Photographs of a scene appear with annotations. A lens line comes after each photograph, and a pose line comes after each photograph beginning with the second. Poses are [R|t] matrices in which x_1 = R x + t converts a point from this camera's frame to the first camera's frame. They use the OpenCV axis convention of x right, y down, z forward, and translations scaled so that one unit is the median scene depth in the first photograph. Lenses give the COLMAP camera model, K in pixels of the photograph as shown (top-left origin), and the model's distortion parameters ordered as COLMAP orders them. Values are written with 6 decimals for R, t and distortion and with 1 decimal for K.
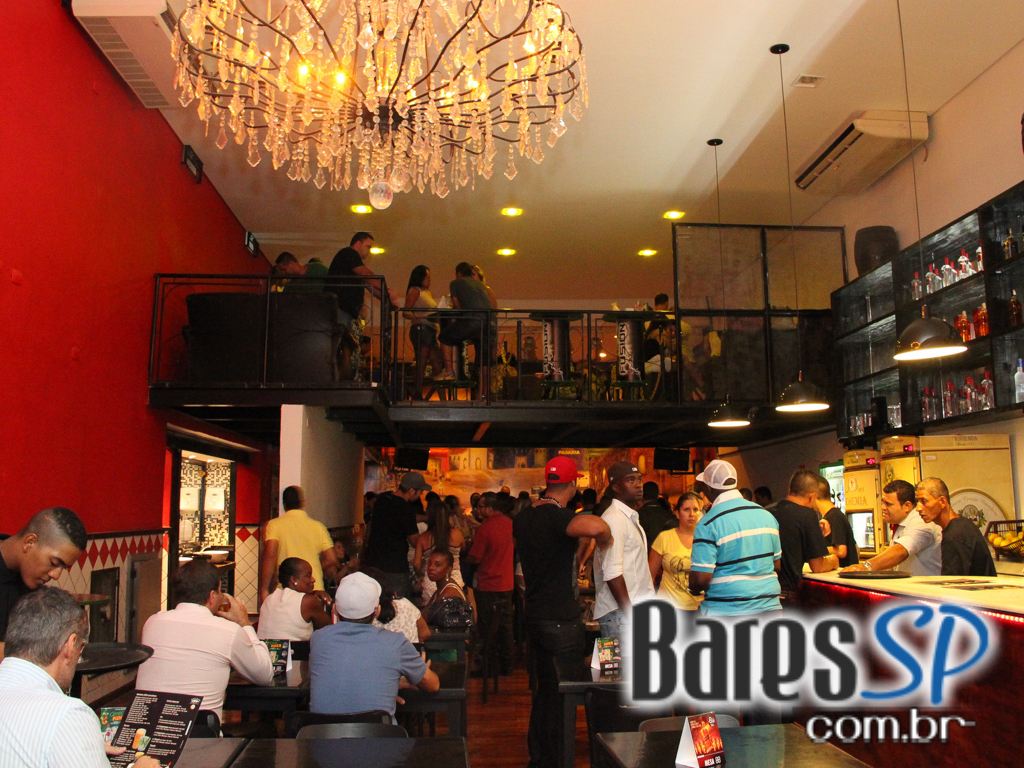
lens RADIAL K [[958.9, 0, 512.0], [0, 958.9, 384.0], [0, 0, 1]] dist [-0.190312, 0.160188]
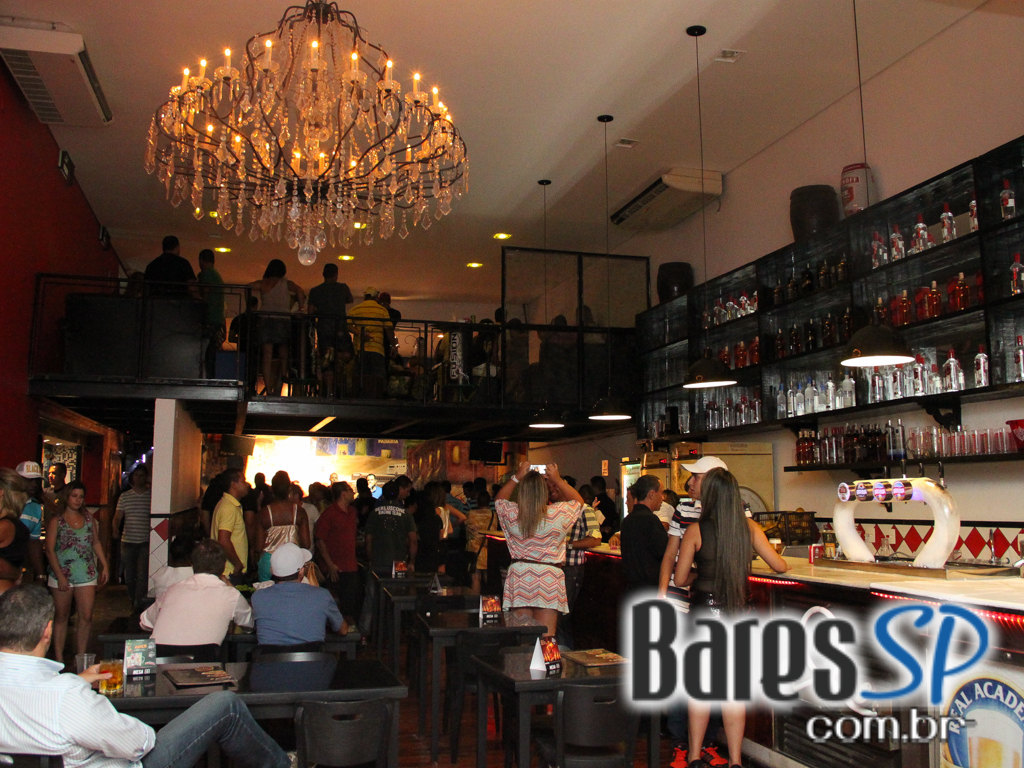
lens RADIAL K [[958.9, 0, 512.0], [0, 958.9, 384.0], [0, 0, 1]] dist [-0.190312, 0.160188]
pose [[0.978515, 0.033948, 0.203362, -0.051254], [-0.036933, 0.999258, 0.010899, -0.019540], [-0.202841, -0.018176, 0.979043, -0.137932]]
